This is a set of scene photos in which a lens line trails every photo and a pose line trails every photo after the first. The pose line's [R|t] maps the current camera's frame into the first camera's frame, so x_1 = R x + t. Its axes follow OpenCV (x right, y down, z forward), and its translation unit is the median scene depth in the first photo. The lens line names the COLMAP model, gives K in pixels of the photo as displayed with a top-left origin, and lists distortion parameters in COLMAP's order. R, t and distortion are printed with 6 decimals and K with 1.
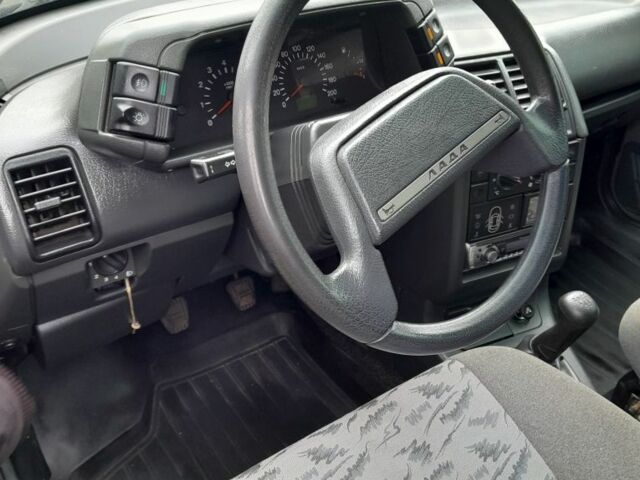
lens RADIAL K [[660.2, 0, 320.0], [0, 660.2, 240.0], [0, 0, 1]] dist [0.213320, -0.607278]
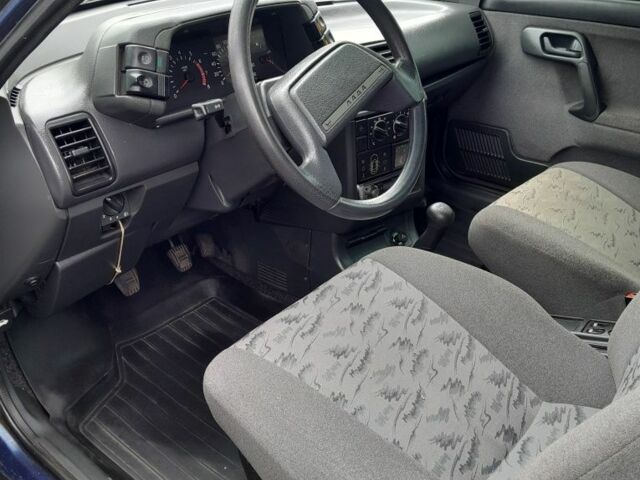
lens RADIAL K [[660.2, 0, 320.0], [0, 660.2, 240.0], [0, 0, 1]] dist [0.213320, -0.607278]
pose [[0.964477, -0.124892, 0.232779, -0.254685], [0.140148, 0.988861, -0.050129, 0.244018], [-0.223926, 0.080971, 0.971237, -0.400859]]
